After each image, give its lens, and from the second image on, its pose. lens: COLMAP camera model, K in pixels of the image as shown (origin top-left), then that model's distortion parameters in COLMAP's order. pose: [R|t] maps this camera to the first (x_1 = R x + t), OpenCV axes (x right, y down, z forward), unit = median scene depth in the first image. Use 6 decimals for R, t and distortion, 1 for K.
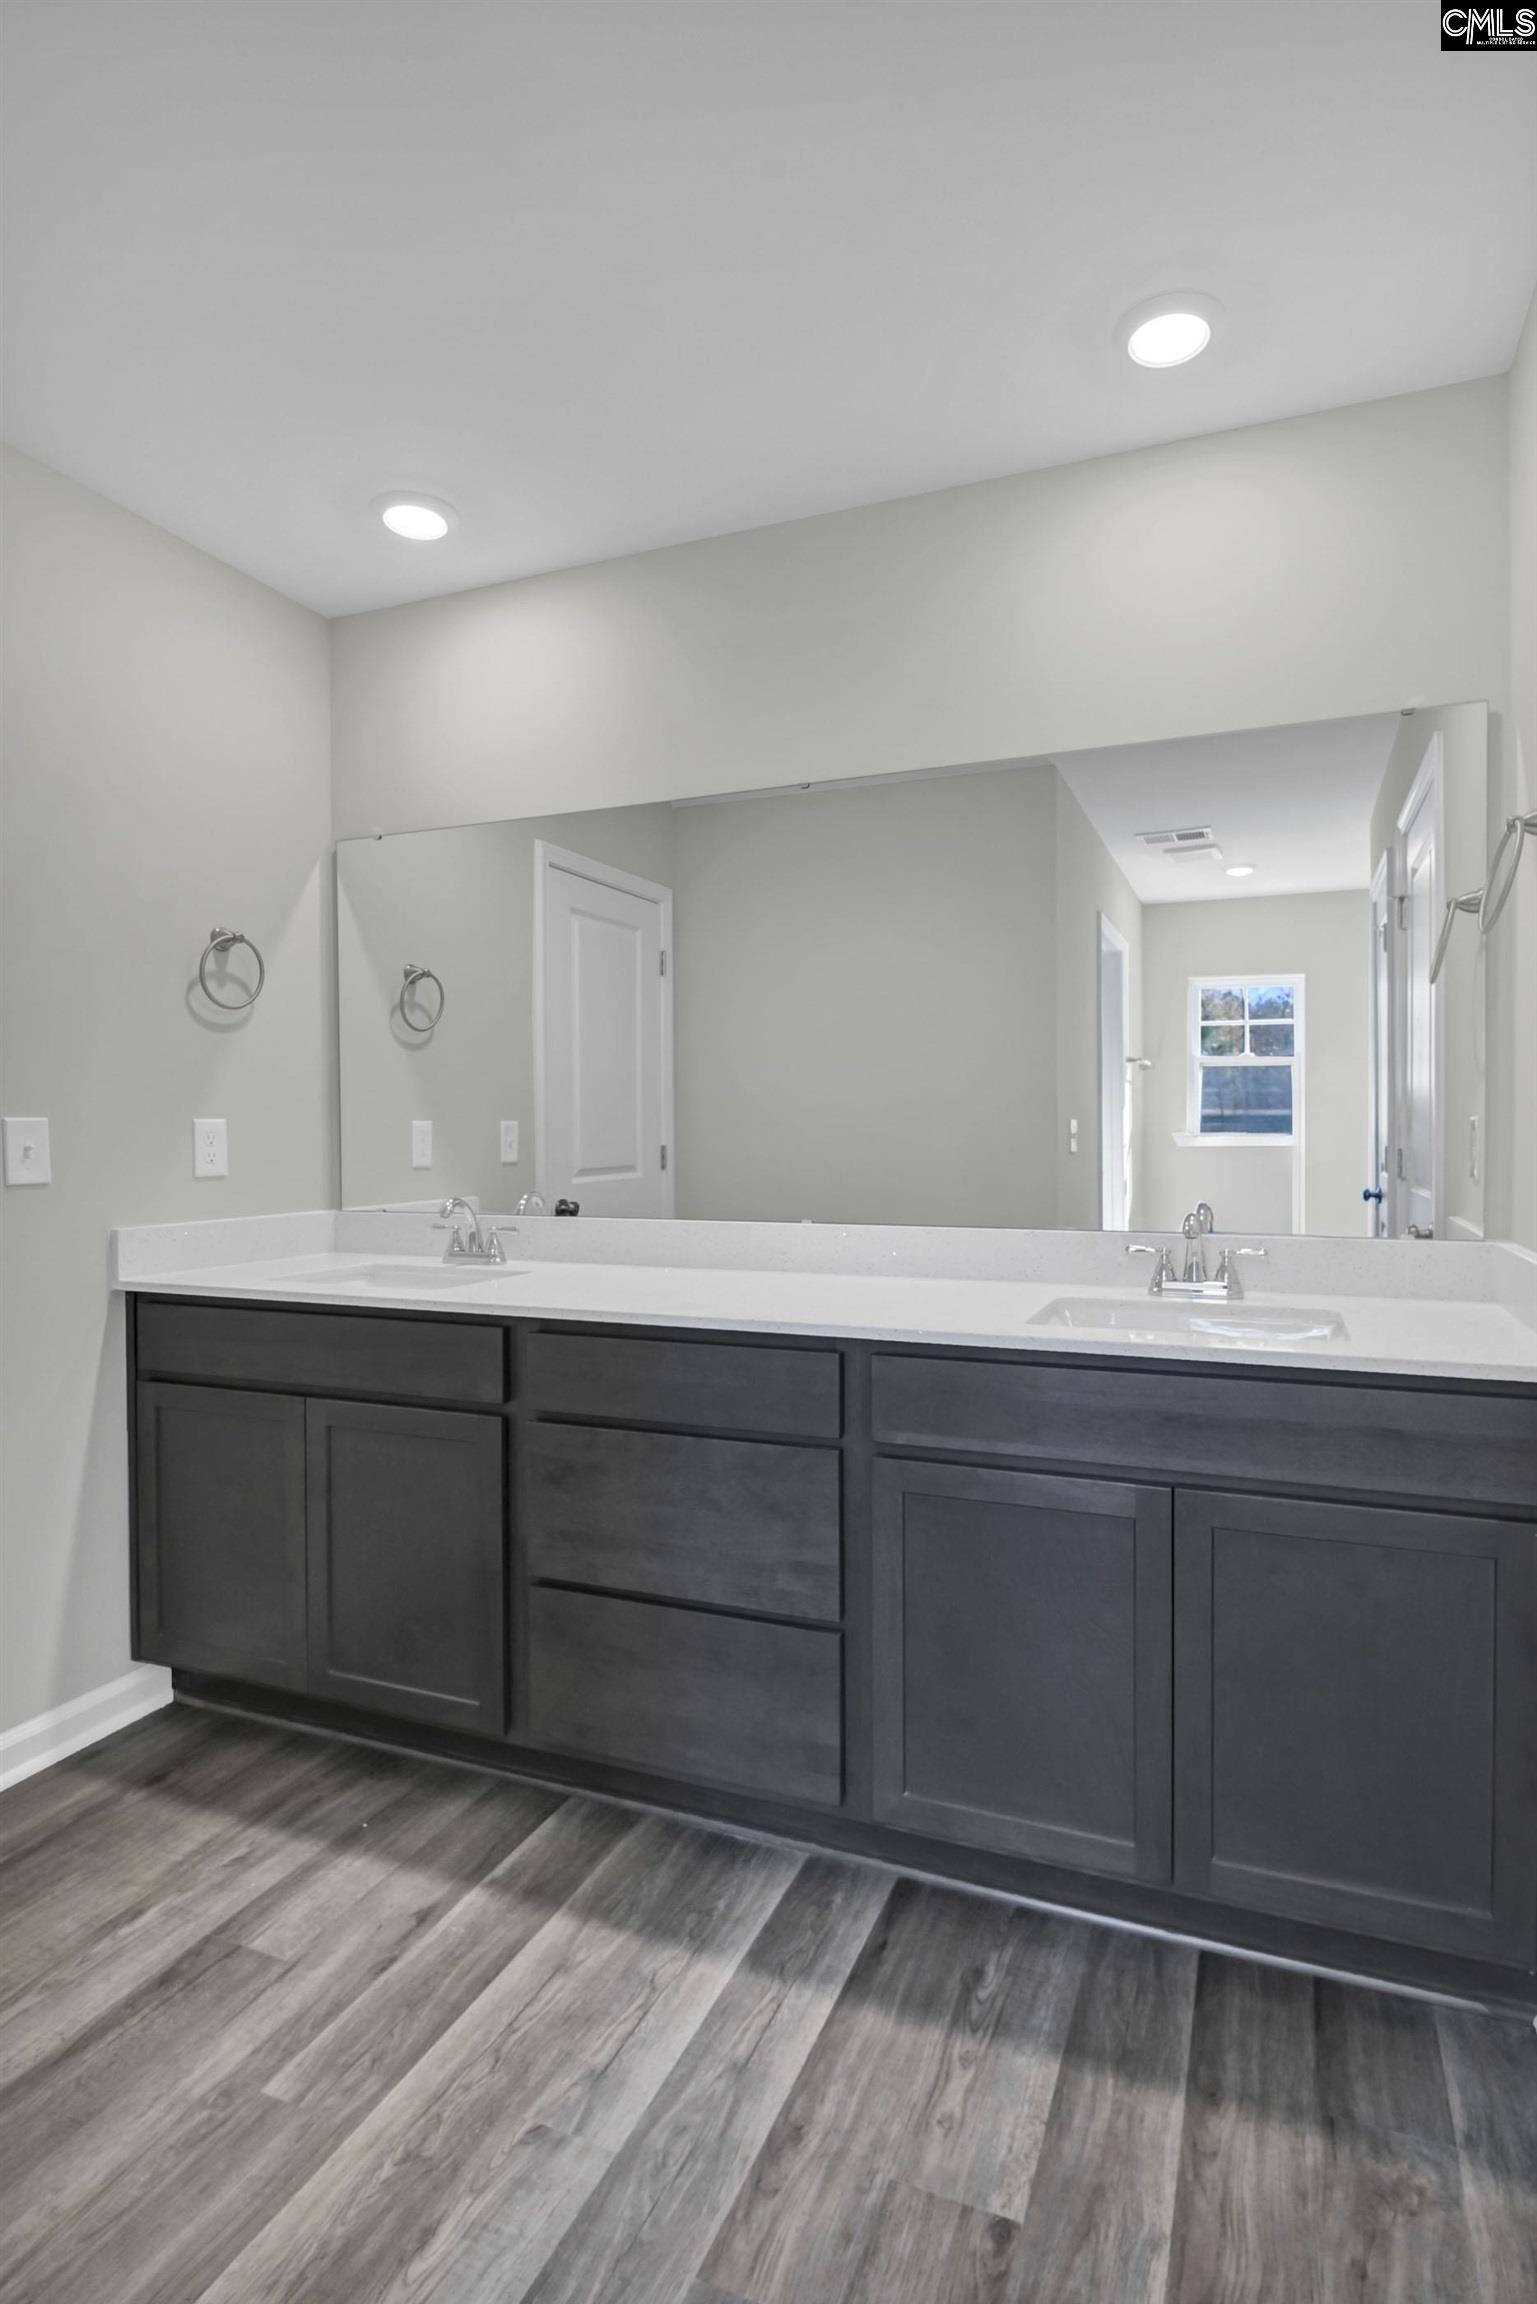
lens RADIAL K [[1182.5, 0, 807.7], [0, 1182.5, 1144.1], [0, 0, 1]] dist [-0.003436, -0.001716]
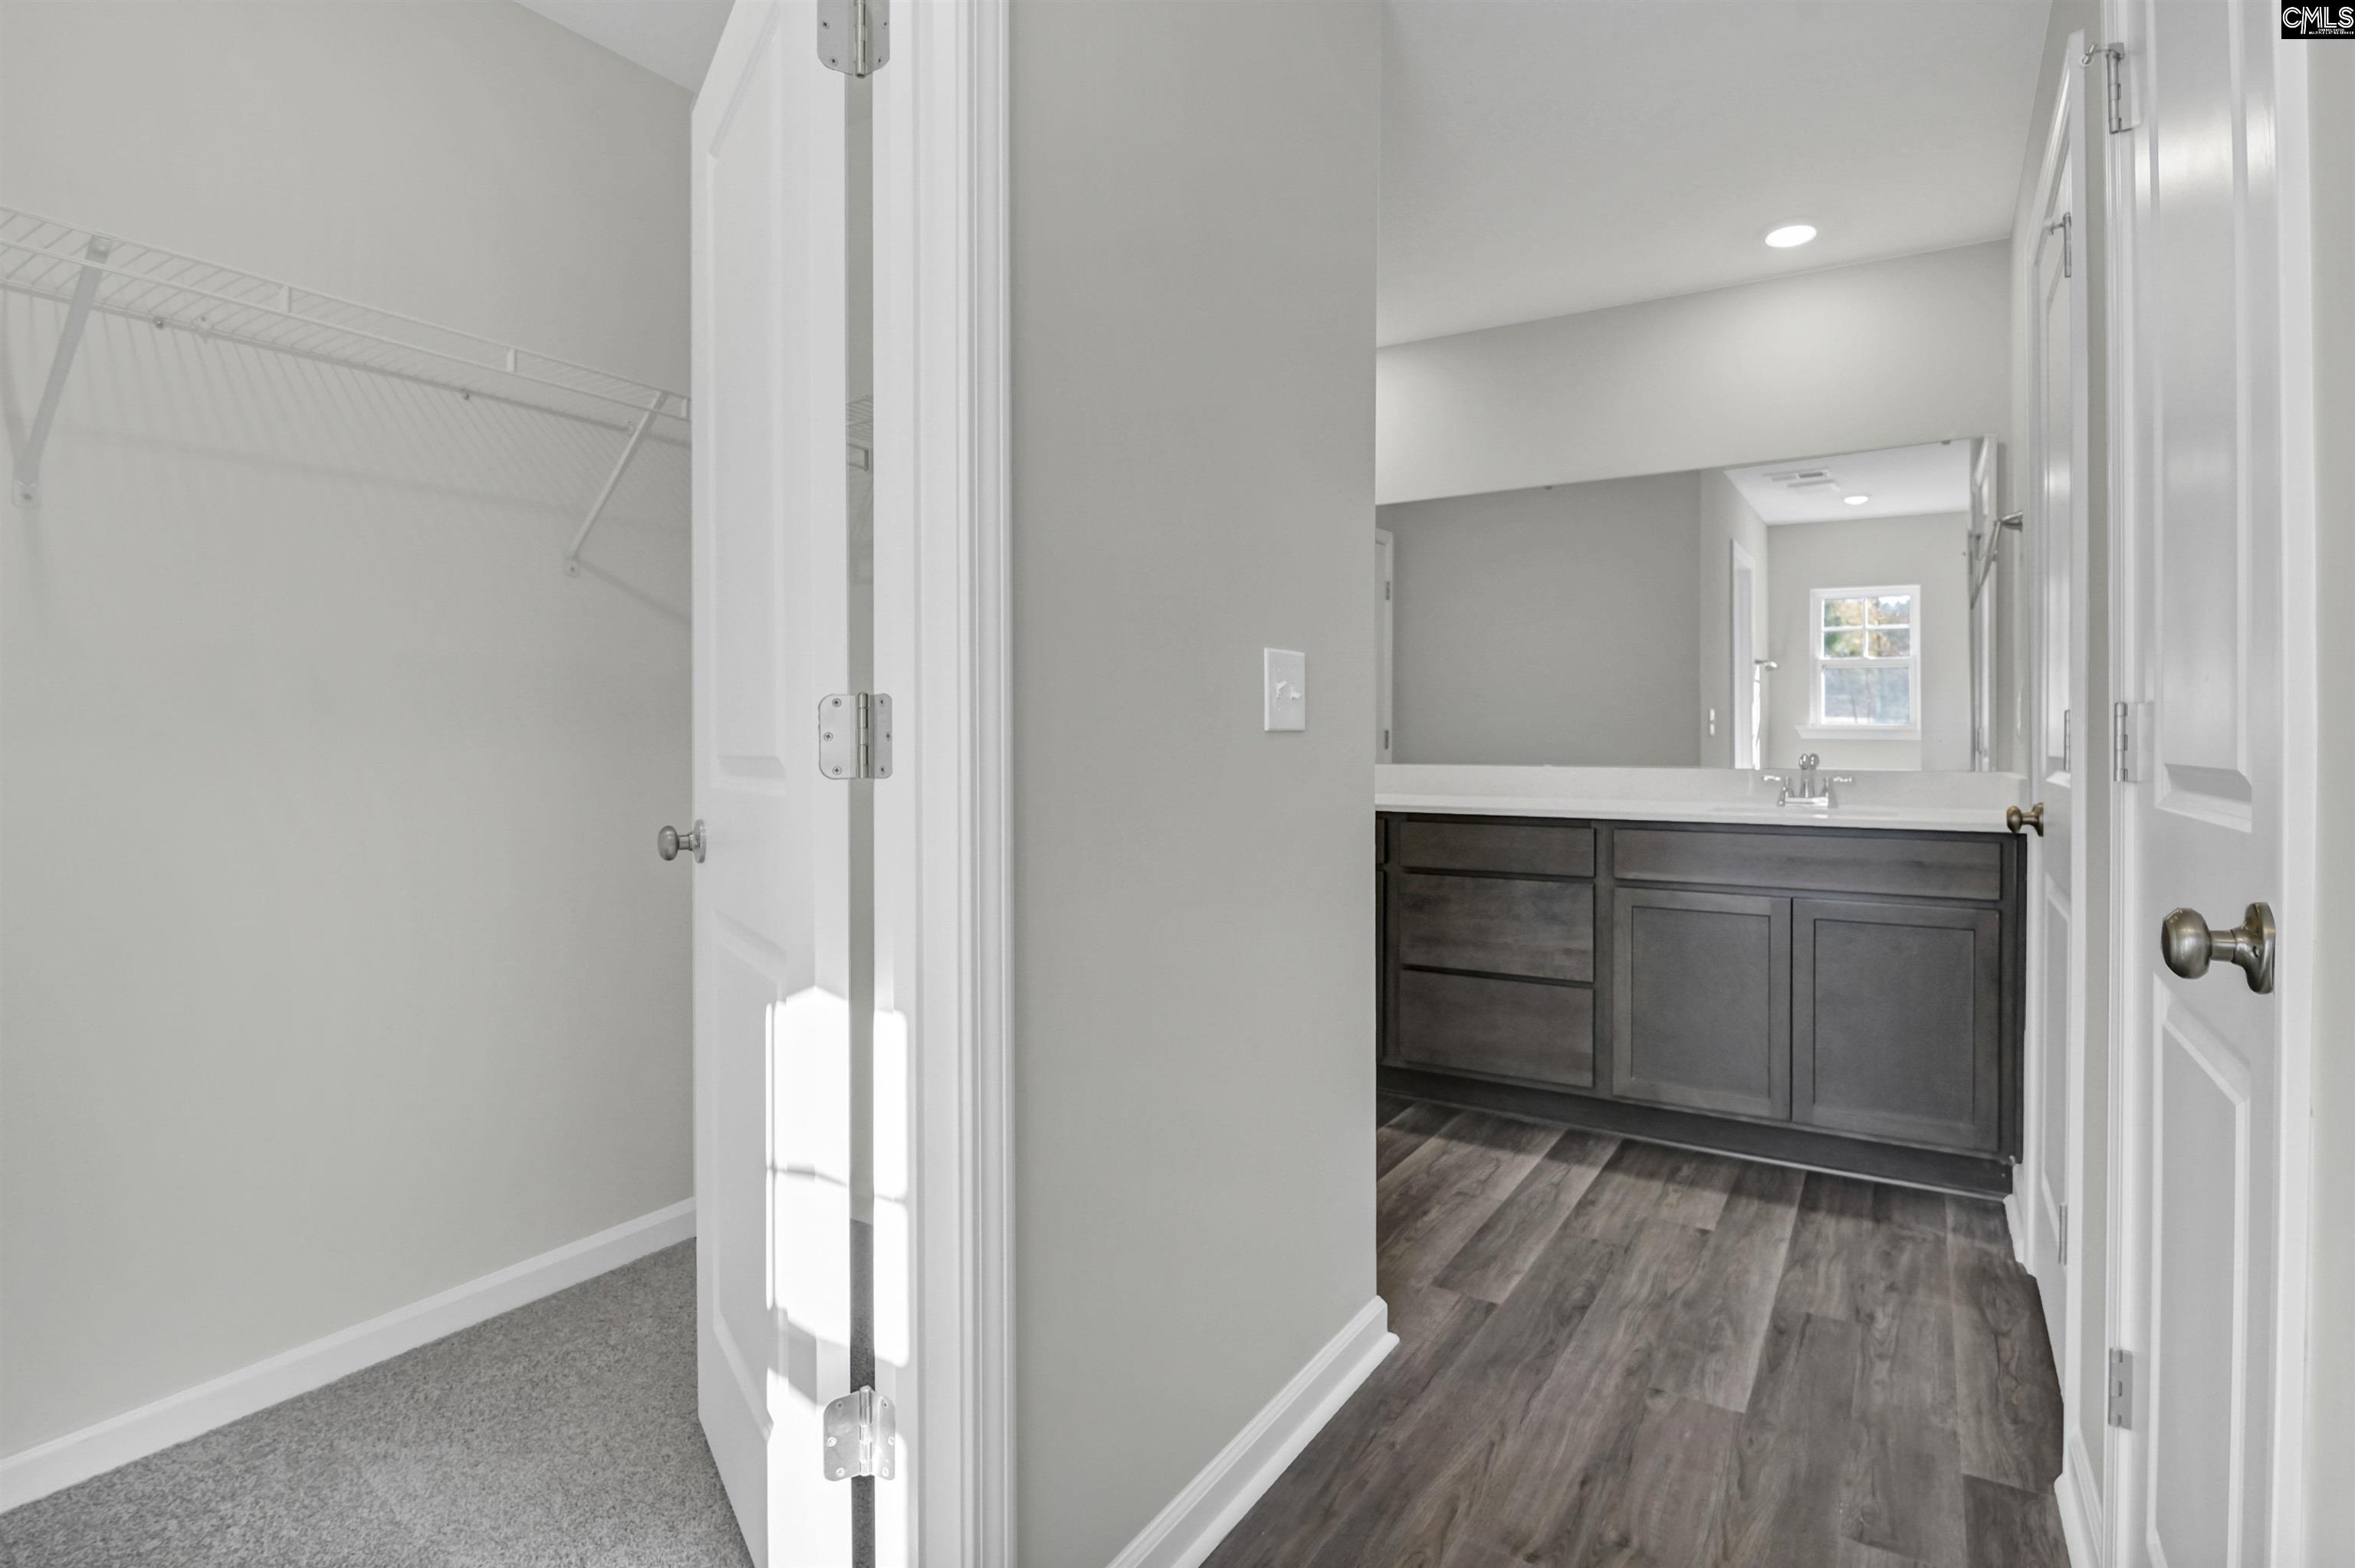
lens RADIAL K [[1208.5, 0, 1245.8], [0, 1208.5, 741.4], [0, 0, 1]] dist [-0.003436, -0.001716]
pose [[0.991685, 0.004394, -0.128613, -0.263452], [-0.005332, 0.999962, -0.006952, 0.063116], [0.128578, 0.007580, 0.991670, -0.877685]]
